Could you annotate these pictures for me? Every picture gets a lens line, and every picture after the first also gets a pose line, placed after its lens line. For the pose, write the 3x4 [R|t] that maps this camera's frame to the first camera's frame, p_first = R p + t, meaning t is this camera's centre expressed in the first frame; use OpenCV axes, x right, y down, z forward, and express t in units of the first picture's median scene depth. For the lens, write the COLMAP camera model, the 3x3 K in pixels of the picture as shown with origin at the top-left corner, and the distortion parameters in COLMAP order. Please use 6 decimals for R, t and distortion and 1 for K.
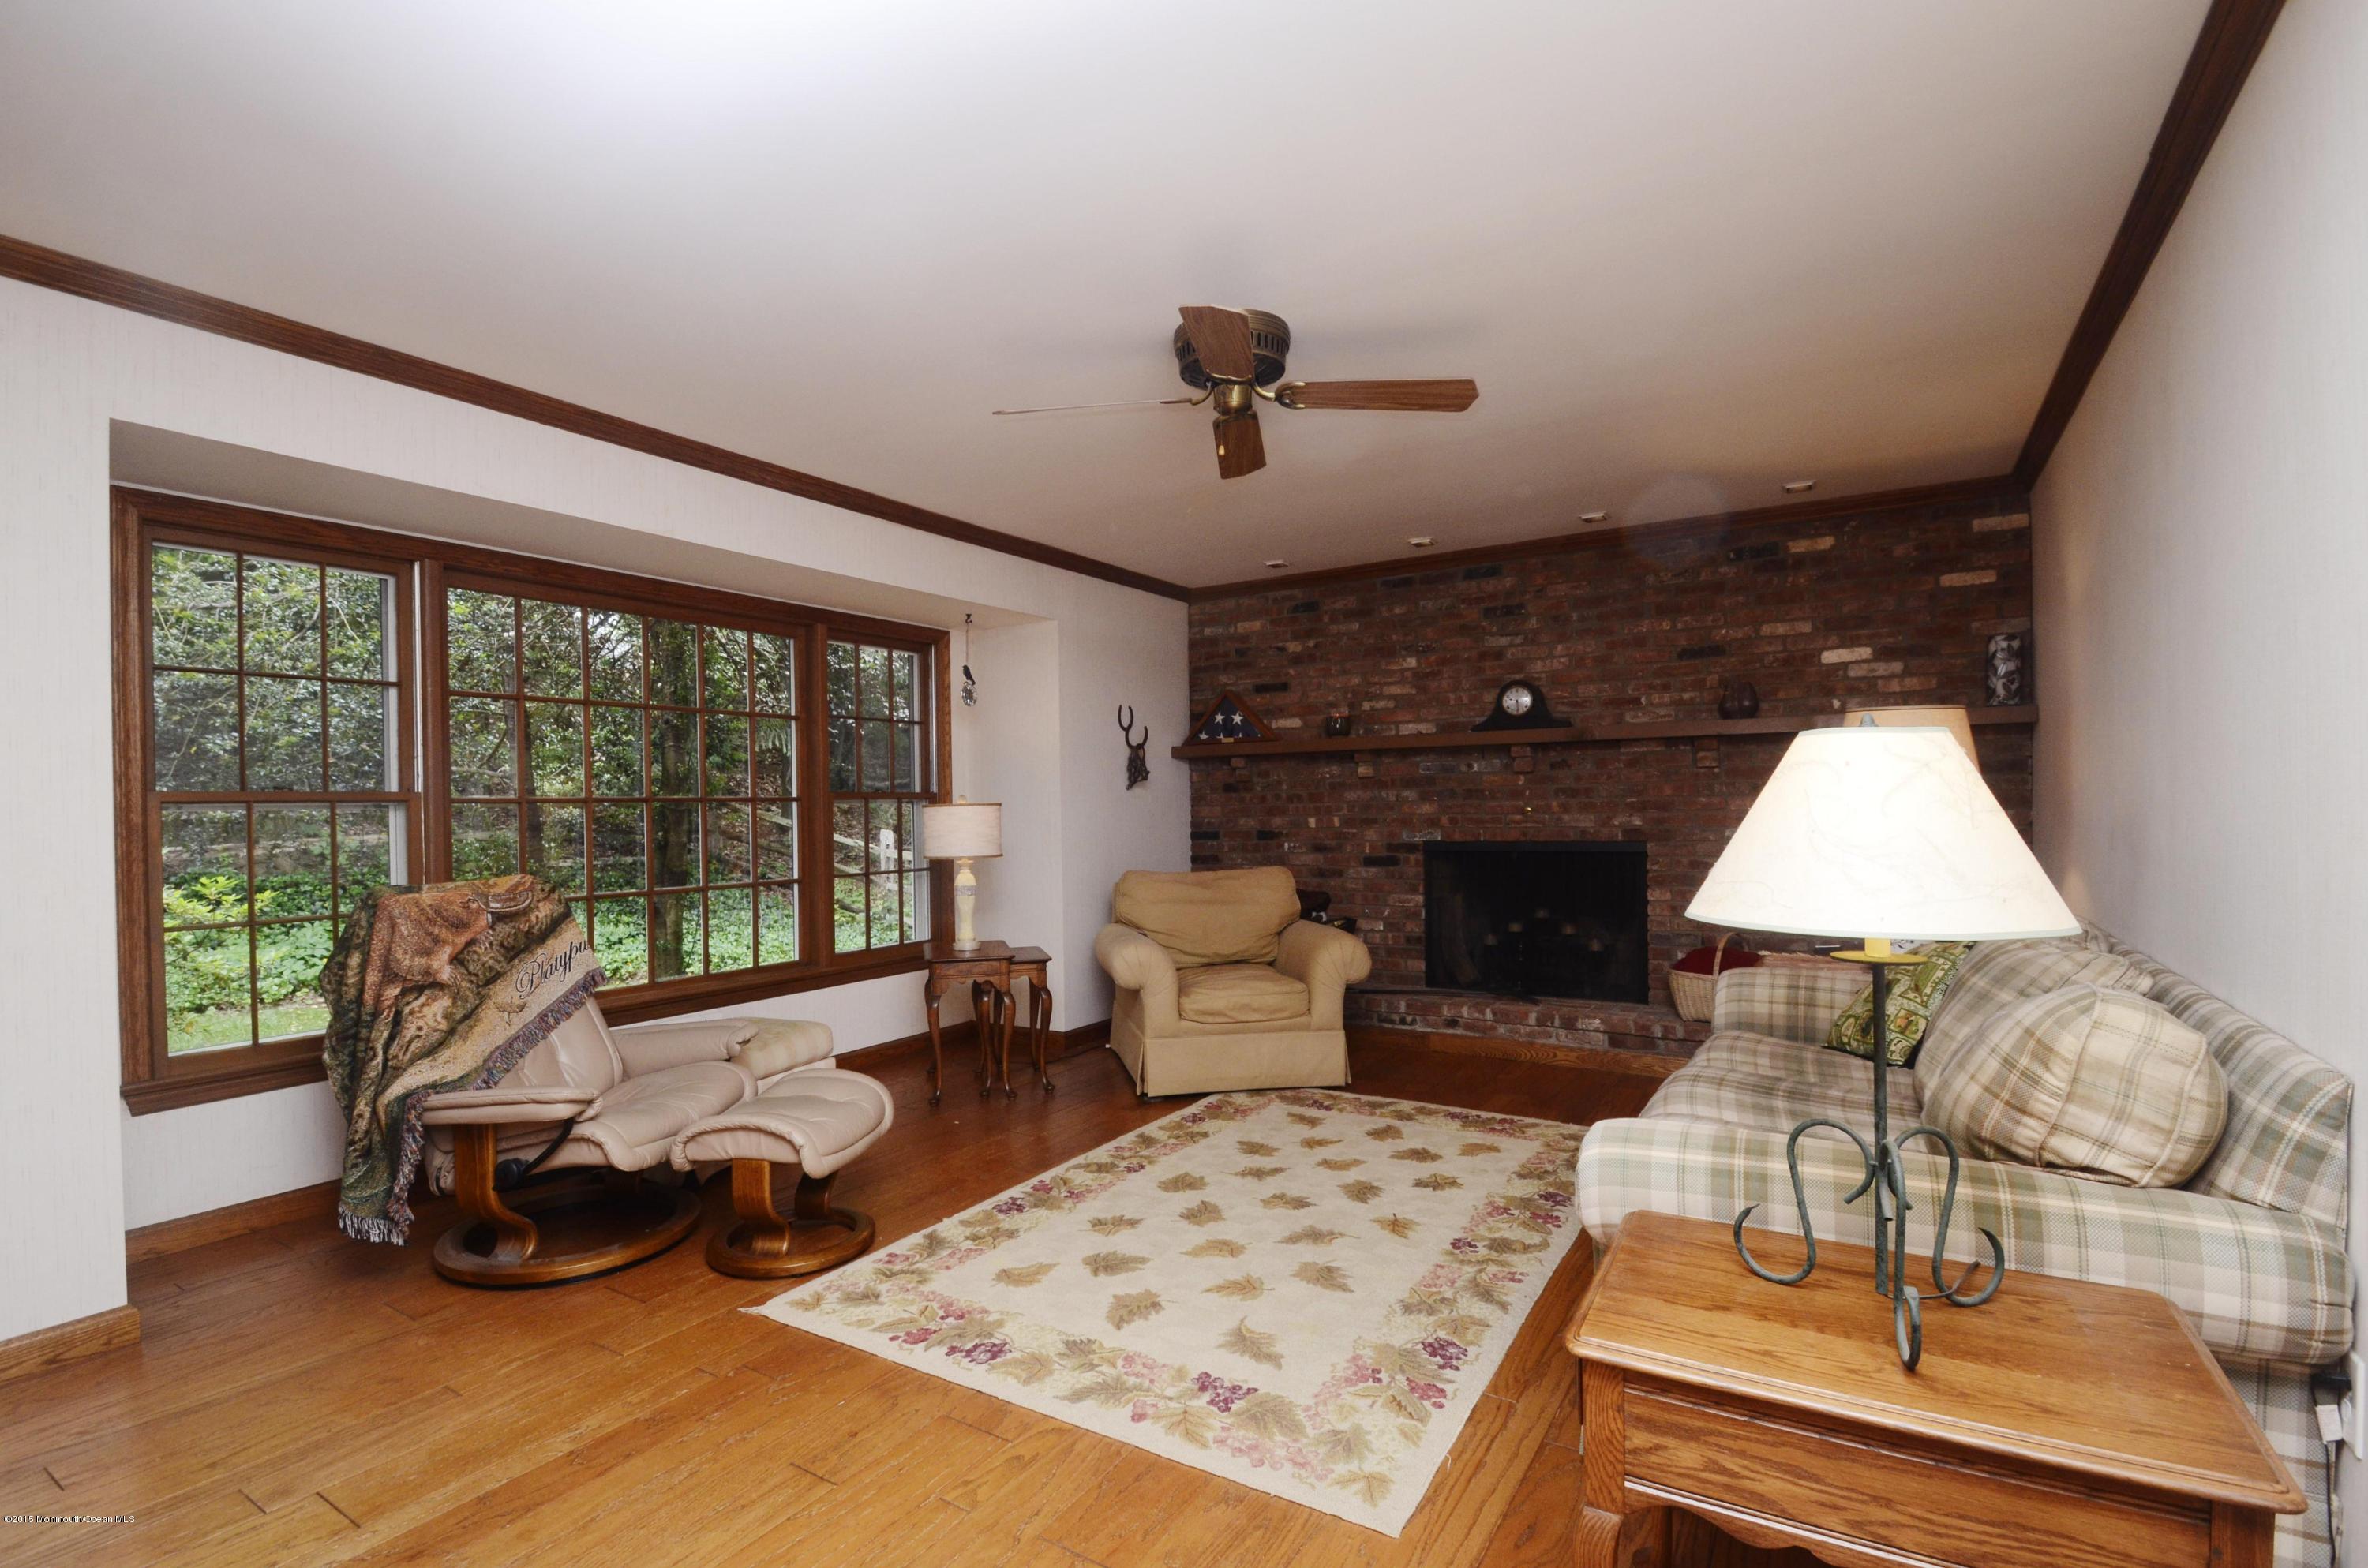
lens RADIAL K [[1095.9, 0, 1182.0], [0, 1095.9, 796.4], [0, 0, 1]] dist [-0.004955, -0.004717]
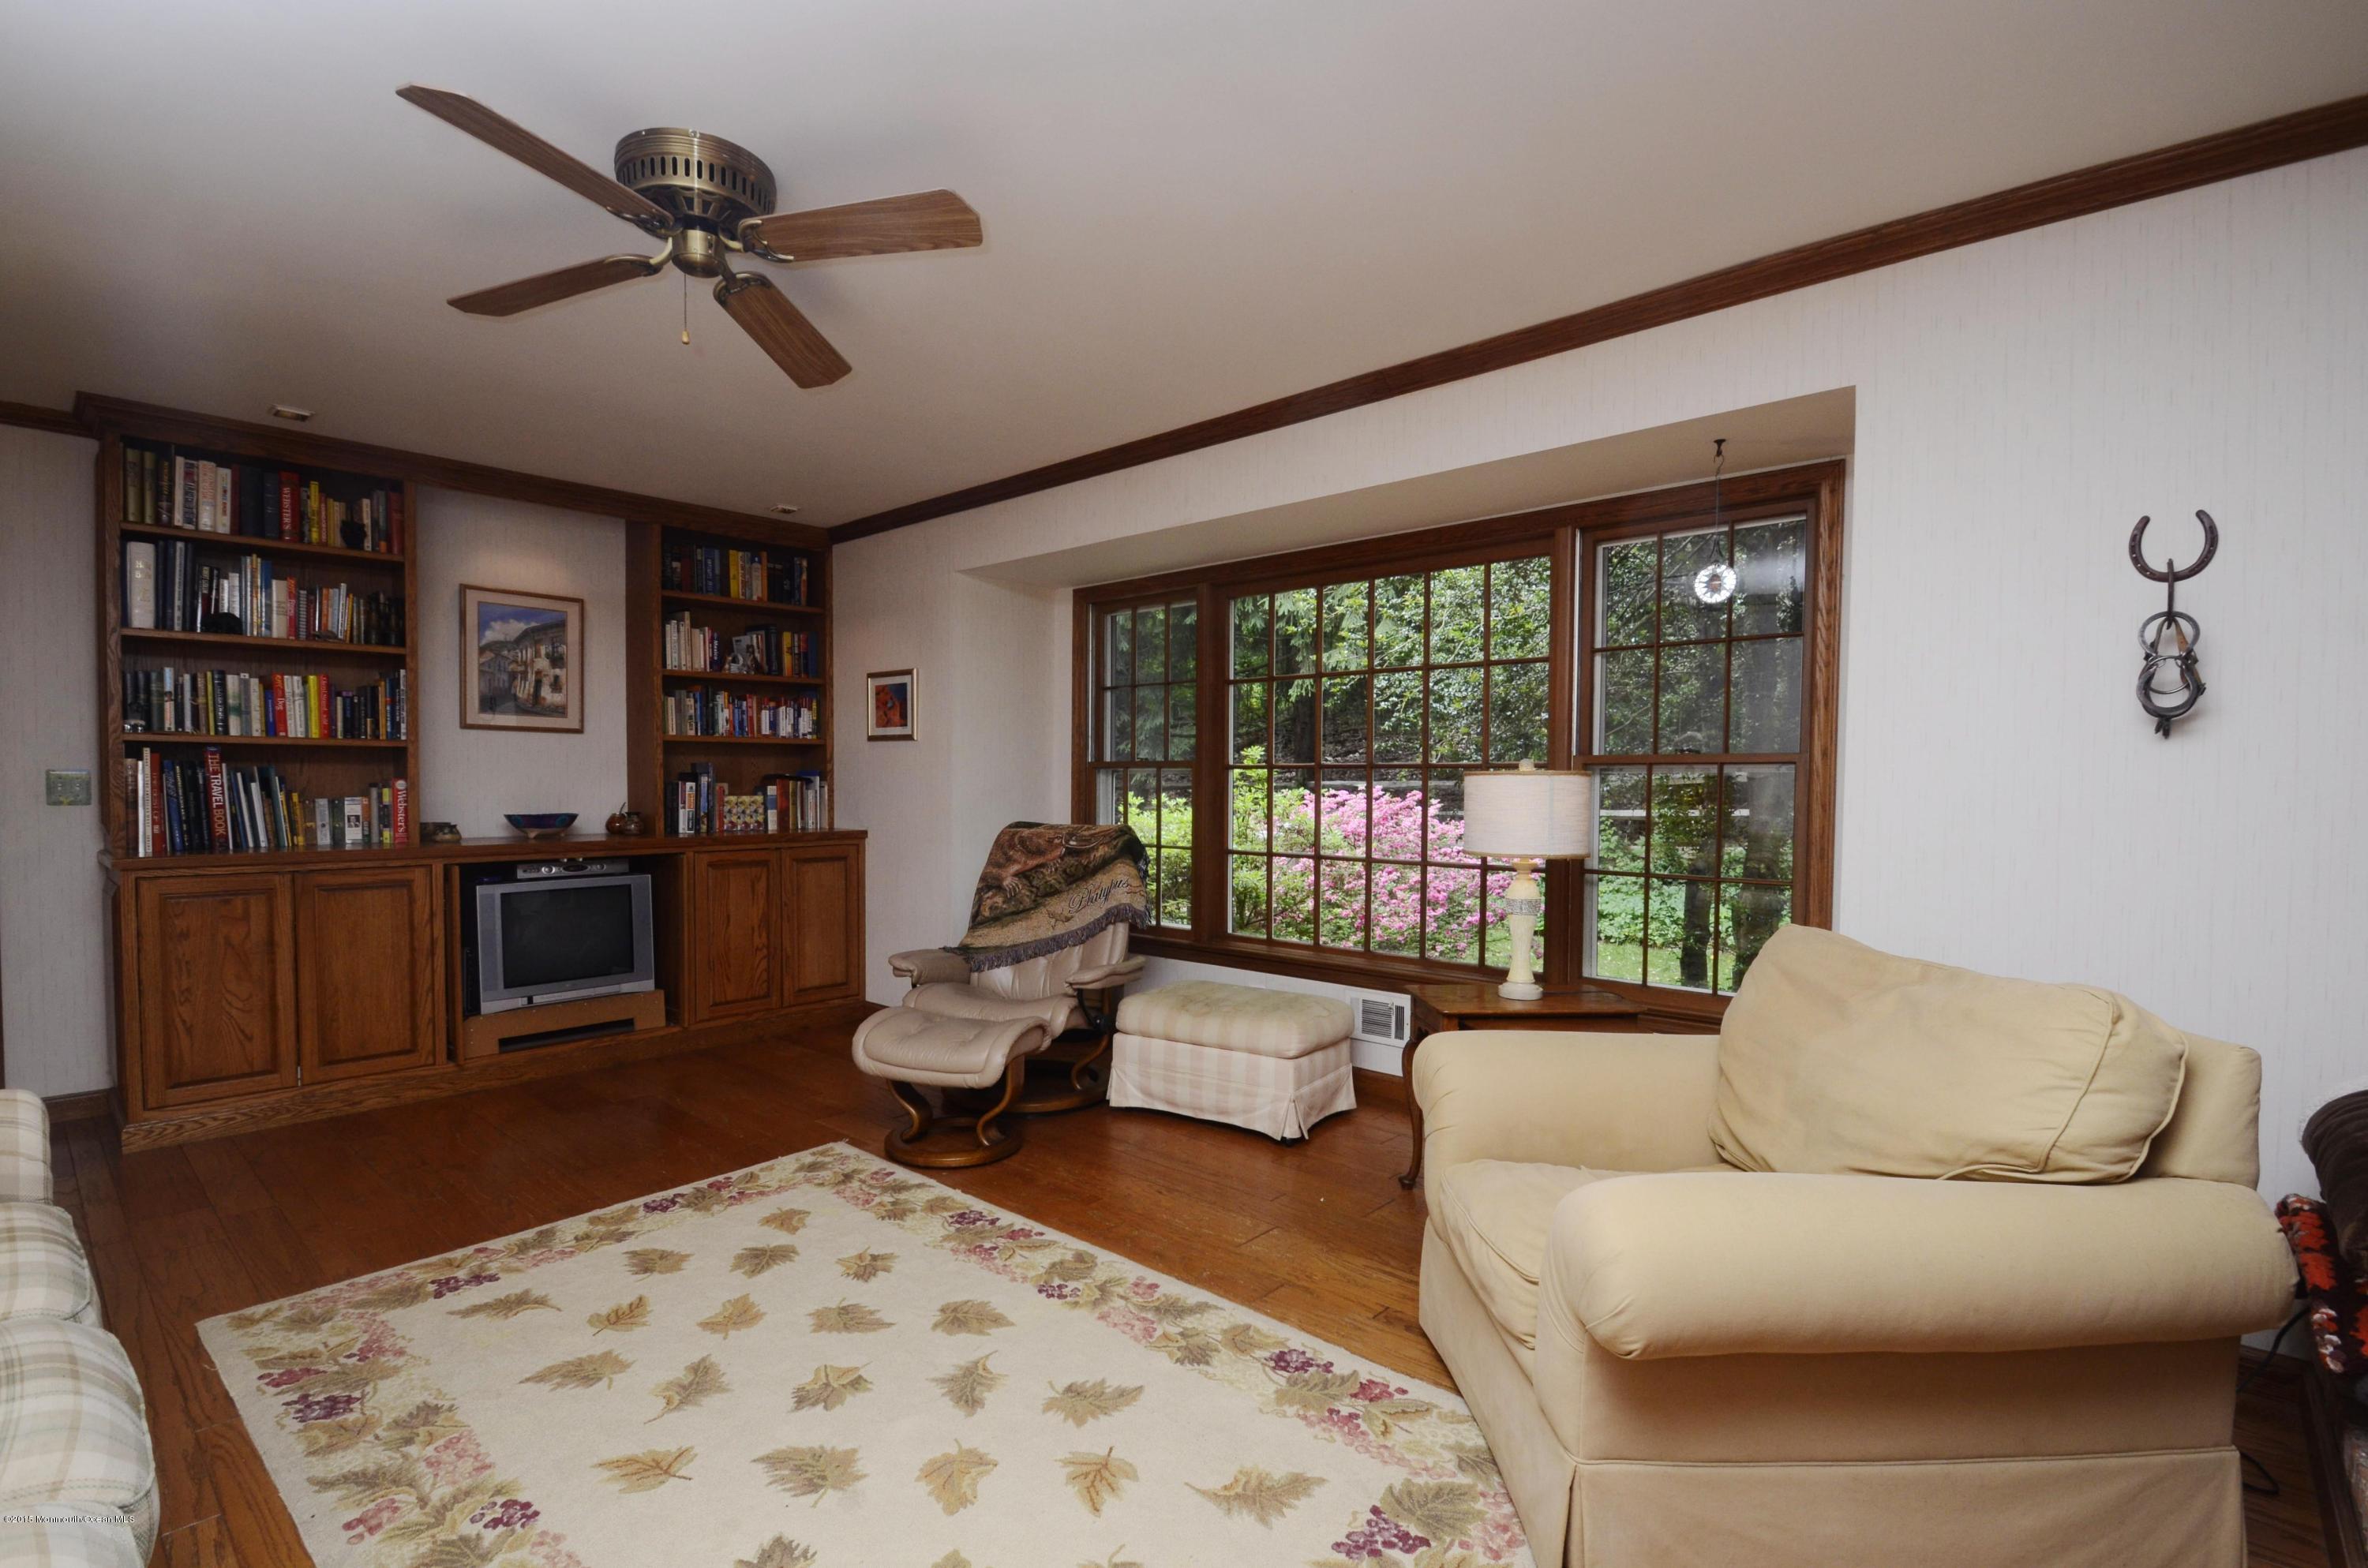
lens RADIAL K [[1095.9, 0, 1180.4], [0, 1095.9, 796.1], [0, 0, 1]] dist [-0.004955, -0.004717]
pose [[-0.175240, 0.037973, -0.983793, 0.726663], [0.009616, 0.999274, 0.036858, -0.011104], [0.984479, -0.003001, -0.175478, 1.383666]]
